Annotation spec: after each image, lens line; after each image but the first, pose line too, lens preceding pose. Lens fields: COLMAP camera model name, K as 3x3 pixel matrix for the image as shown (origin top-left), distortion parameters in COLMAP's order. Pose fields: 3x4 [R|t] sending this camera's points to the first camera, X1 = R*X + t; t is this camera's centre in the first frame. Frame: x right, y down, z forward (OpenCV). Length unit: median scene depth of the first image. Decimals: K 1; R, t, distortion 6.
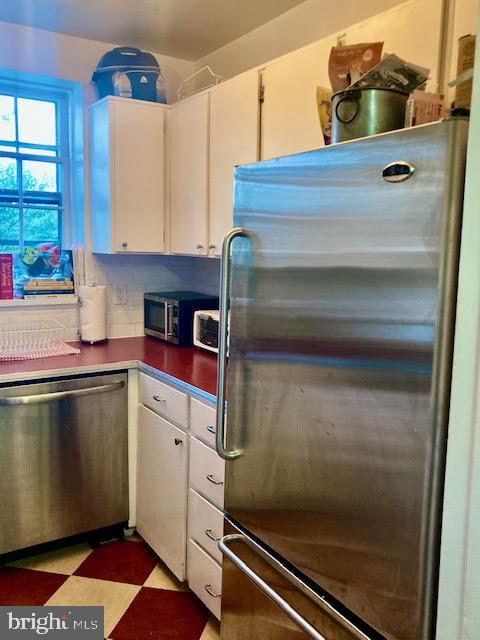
lens RADIAL K [[584.0, 0, 240.0], [0, 584.0, 320.0], [0, 0, 1]] dist [0.033499, -0.007479]
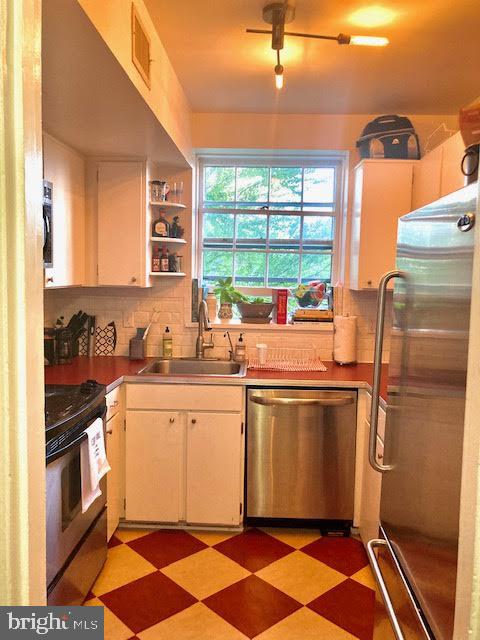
lens RADIAL K [[531.0, 0, 240.0], [0, 531.0, 320.0], [0, 0, 1]] dist [0.053940, -0.010134]
pose [[0.823235, 0.048518, -0.565624, 0.190725], [-0.078234, 0.996531, -0.028385, -0.003287], [0.562284, 0.067619, 0.824175, -0.020431]]
